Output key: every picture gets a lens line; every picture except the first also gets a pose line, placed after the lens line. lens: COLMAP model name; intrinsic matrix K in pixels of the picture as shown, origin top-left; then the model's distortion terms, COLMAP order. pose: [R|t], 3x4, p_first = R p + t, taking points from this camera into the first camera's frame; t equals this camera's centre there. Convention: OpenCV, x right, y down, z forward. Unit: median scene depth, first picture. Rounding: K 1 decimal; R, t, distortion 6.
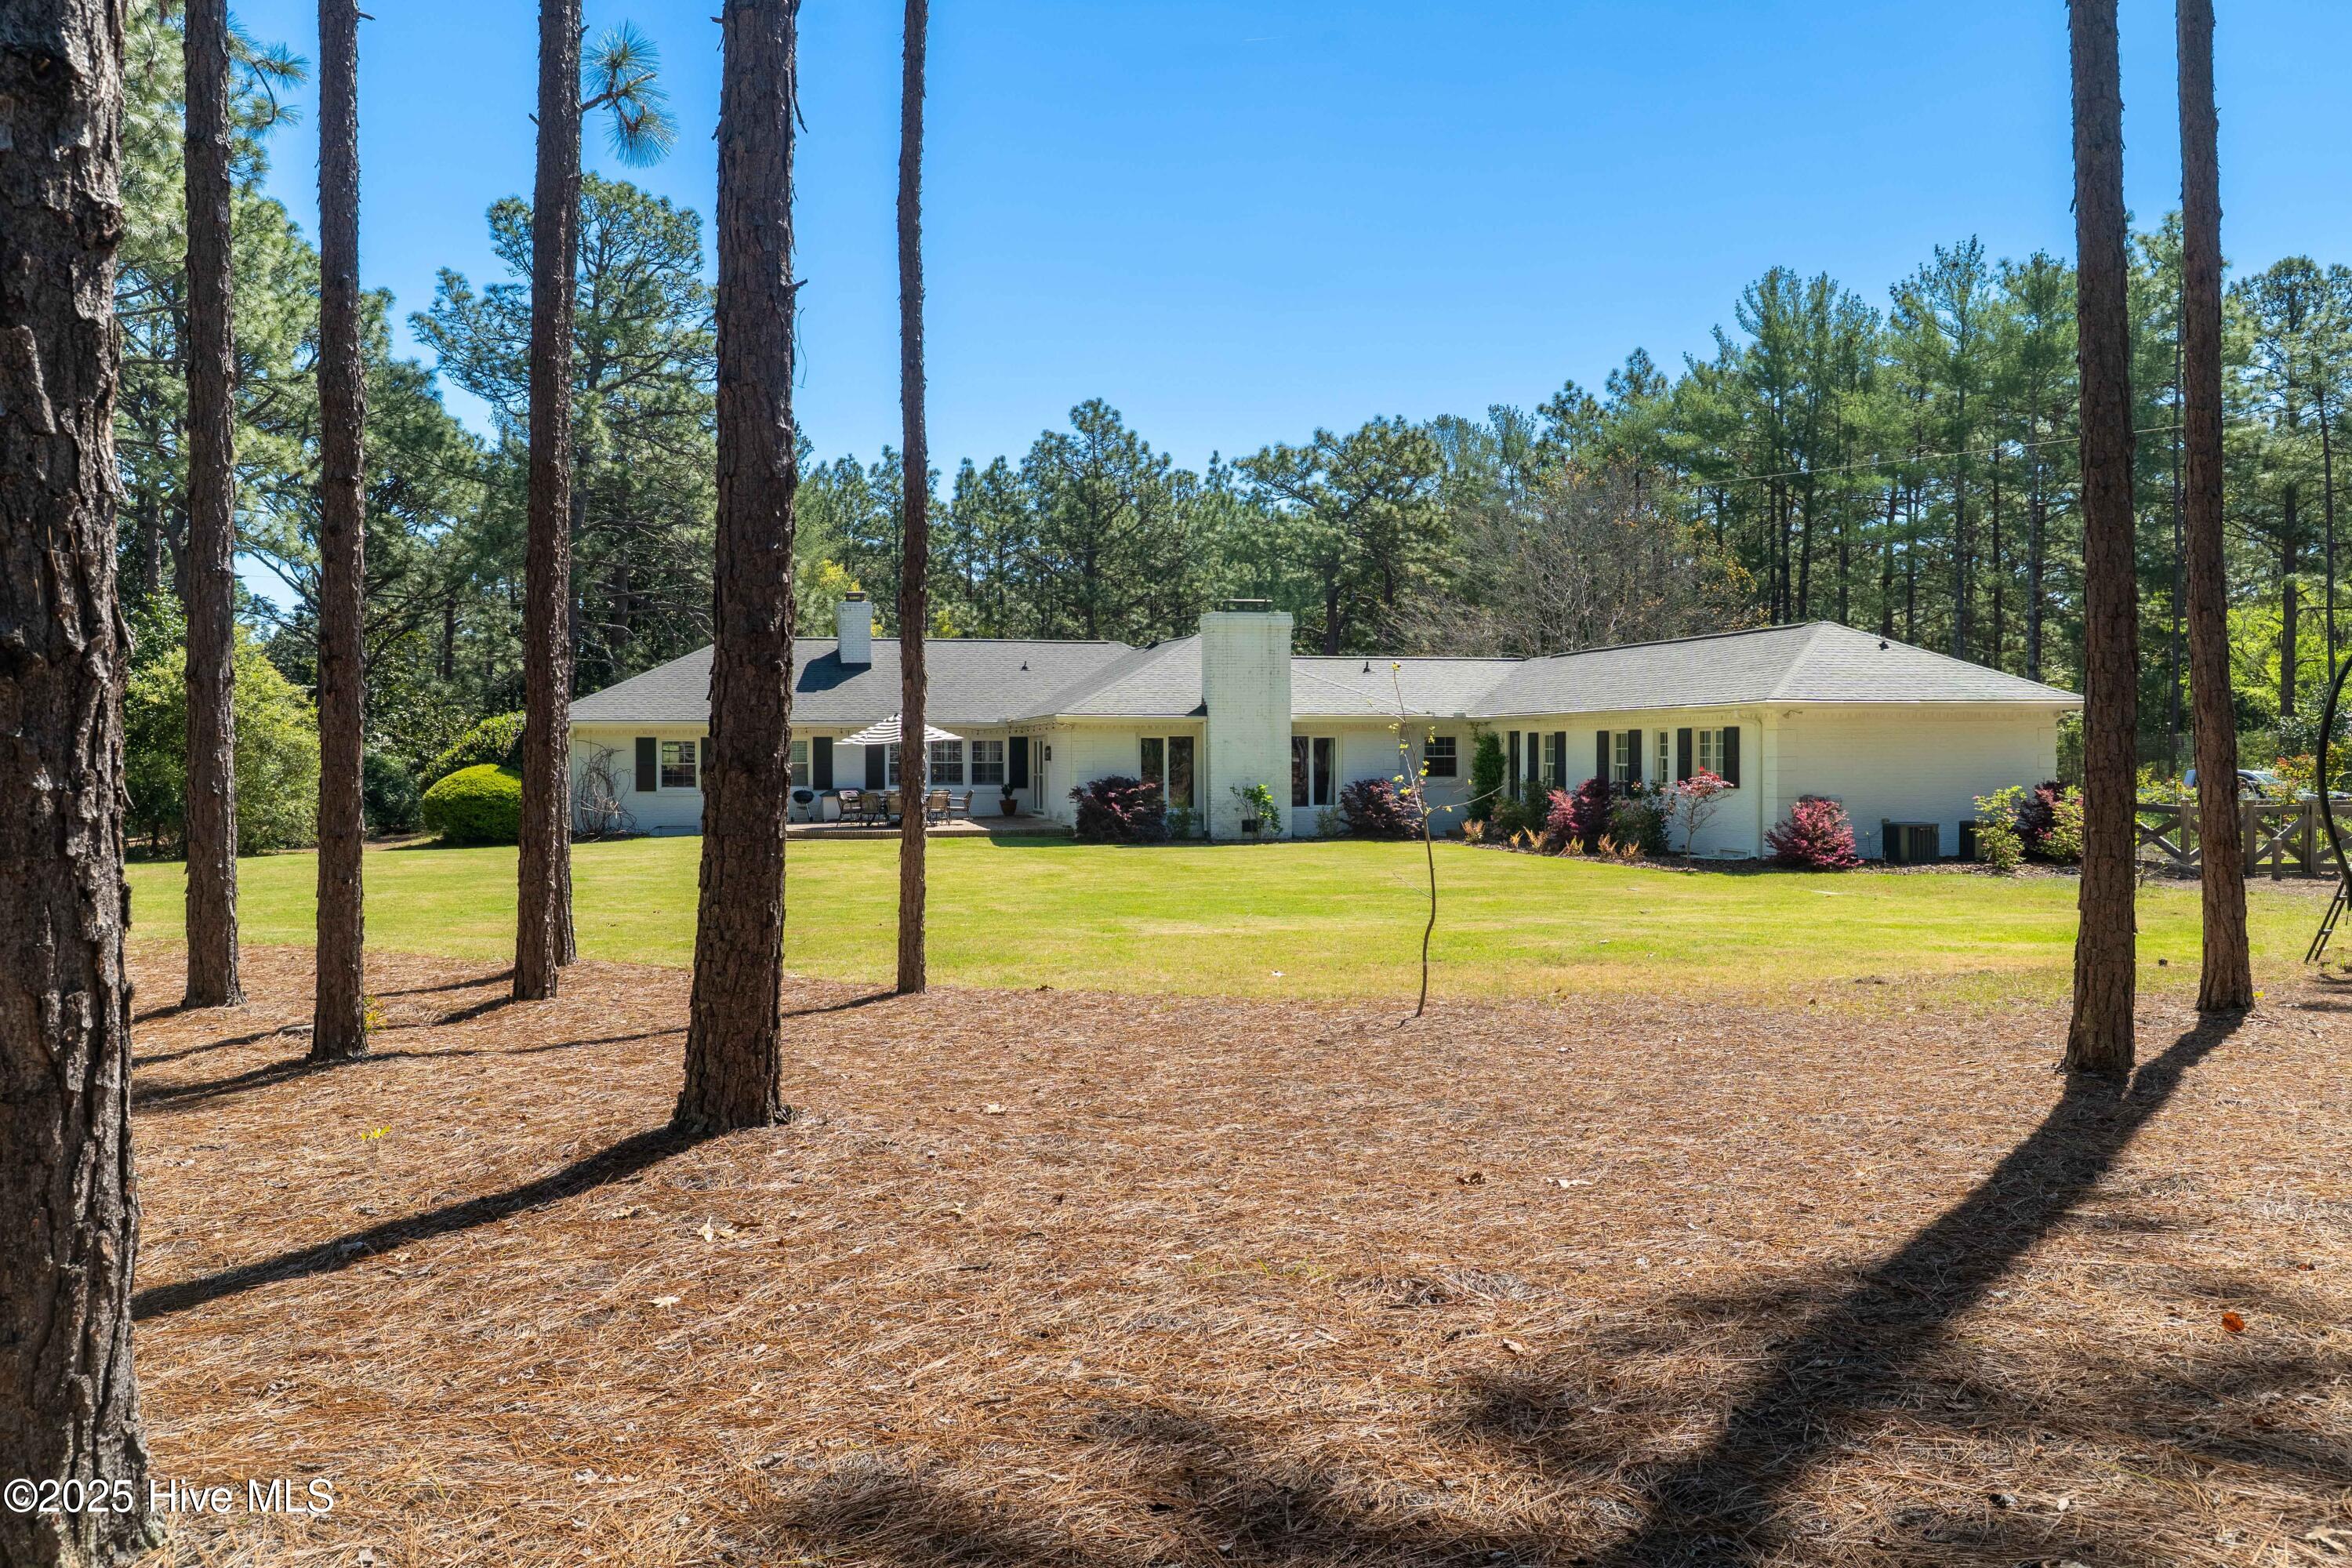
lens RADIAL K [[1896.4, 0, 1176.0], [0, 1896.4, 784.0], [0, 0, 1]] dist [-0.002755, -0.016298]
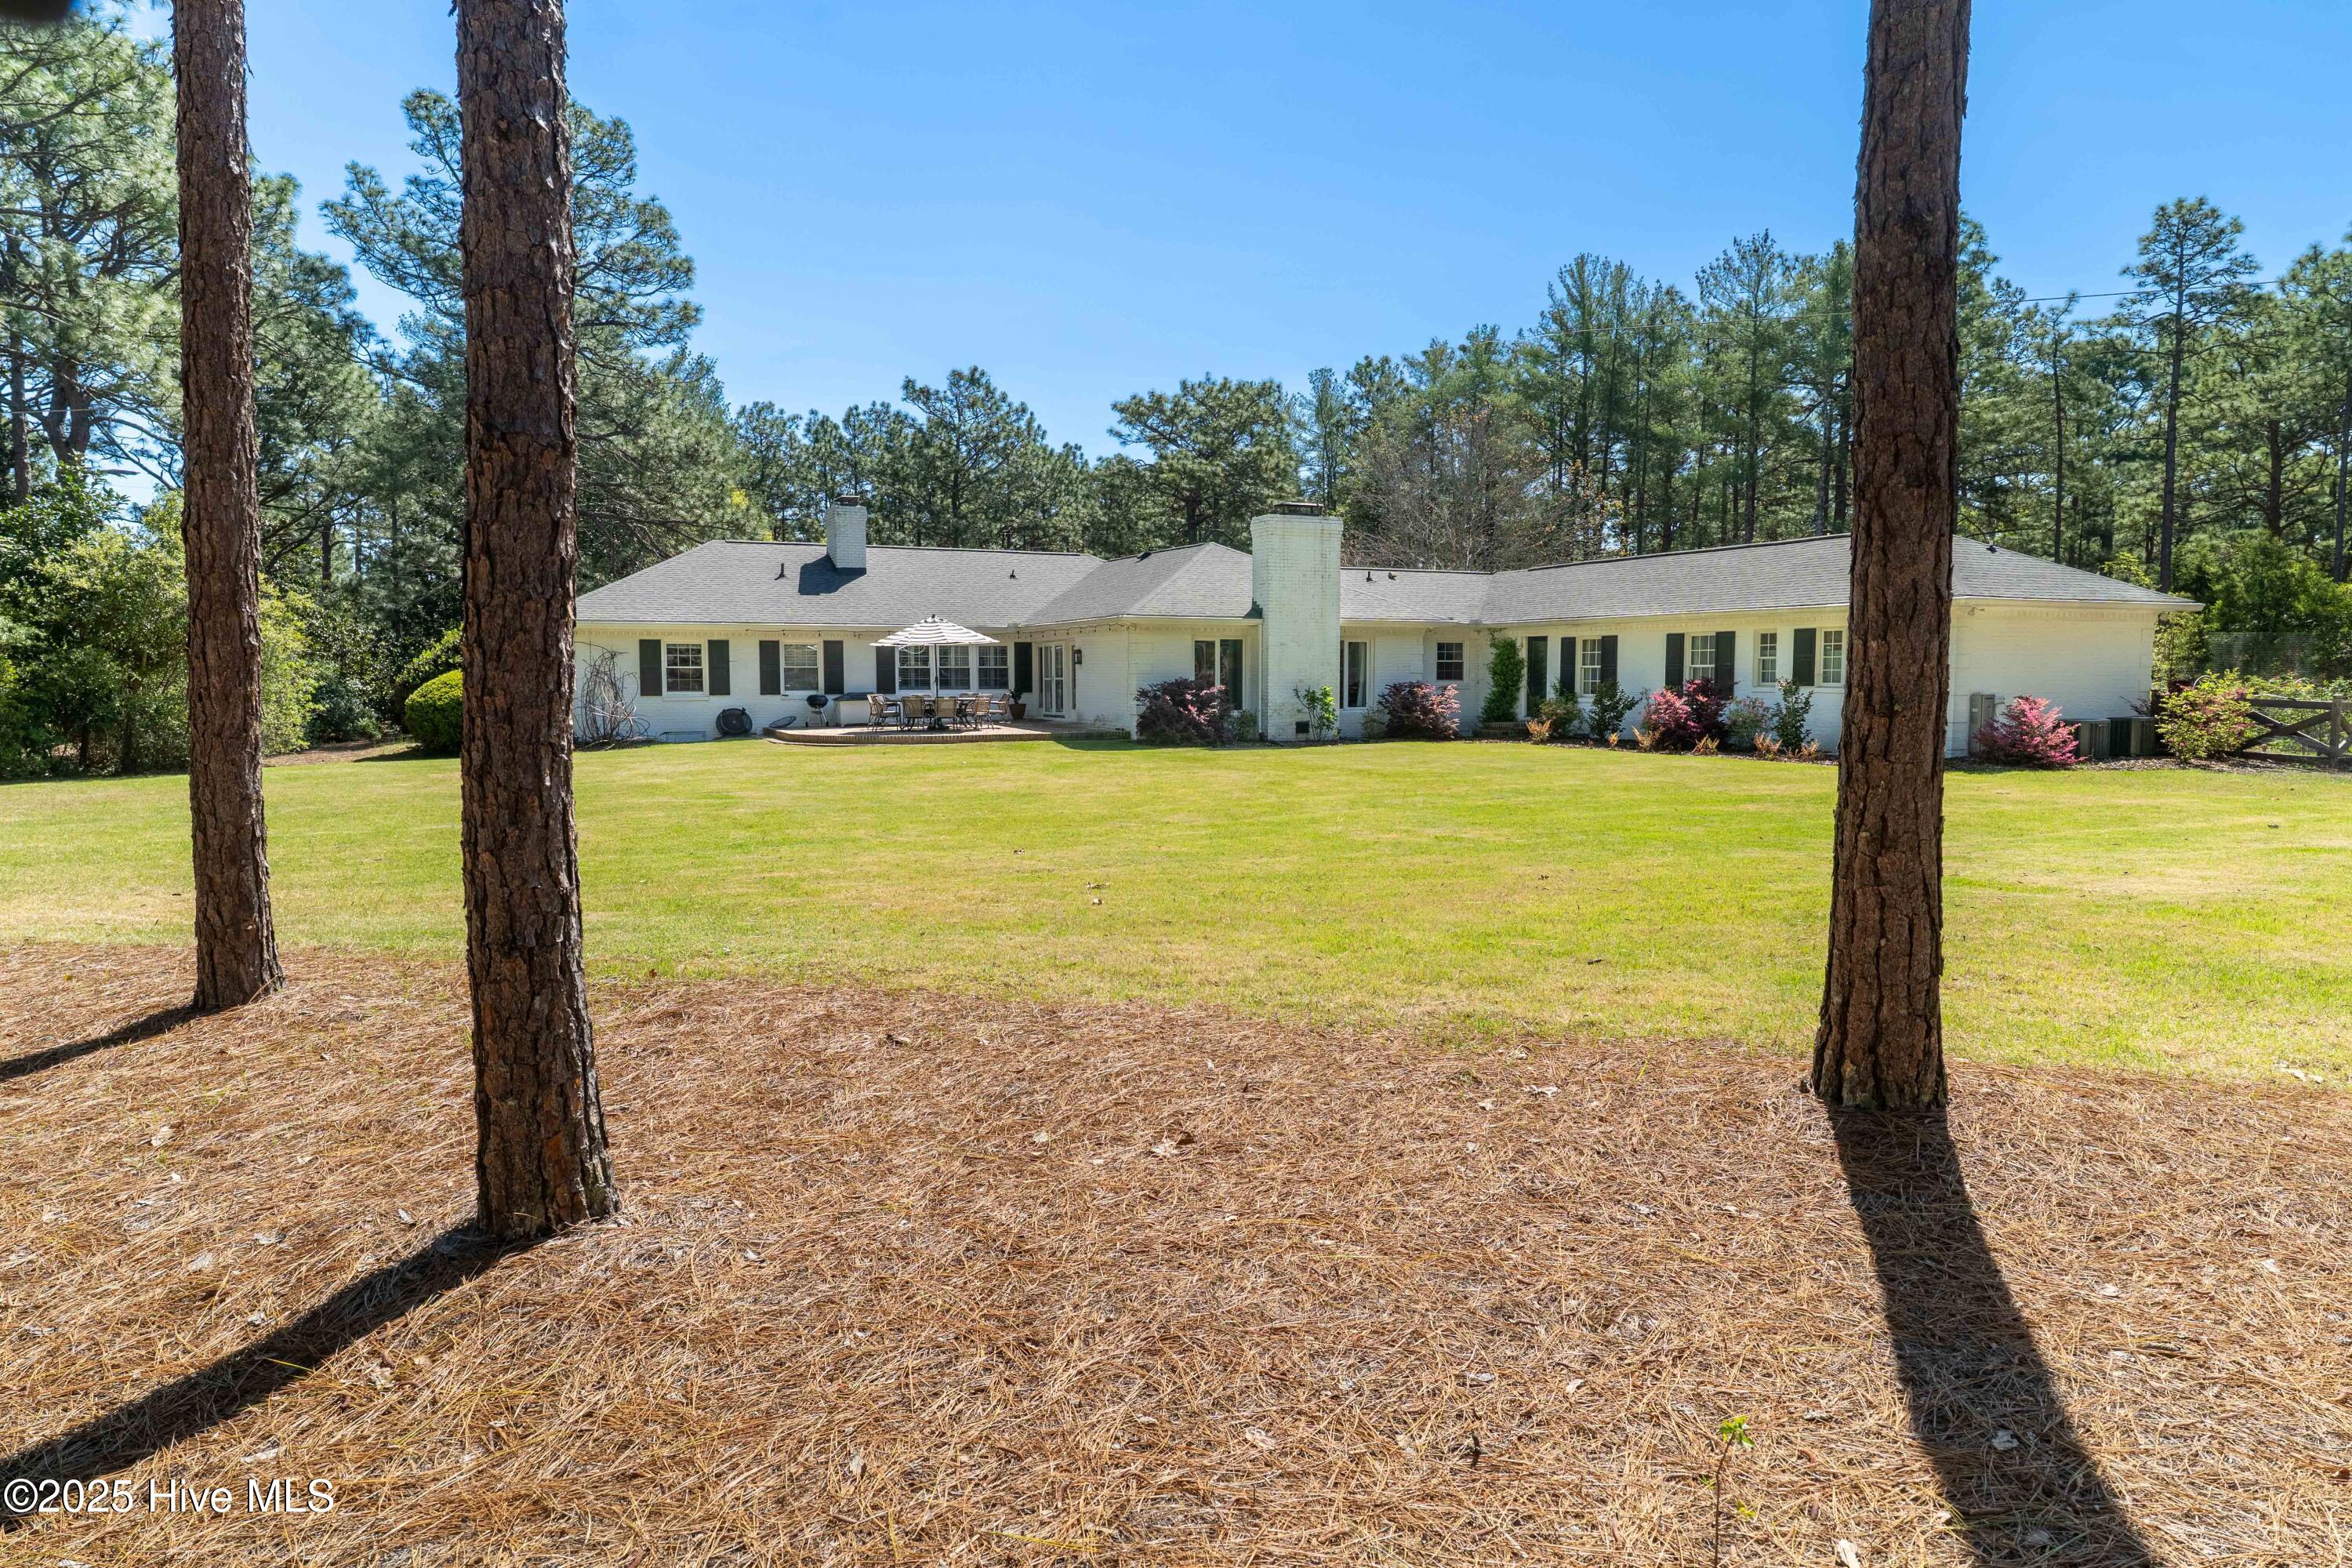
lens RADIAL K [[1415.5, 0, 1176.0], [0, 1415.5, 784.0], [0, 0, 1]] dist [-0.003452, 0.003337]
pose [[0.978365, -0.014252, 0.206393, -0.168345], [0.001781, 0.998168, 0.060482, 0.005605], [-0.206877, -0.058806, 0.976598, 0.242713]]
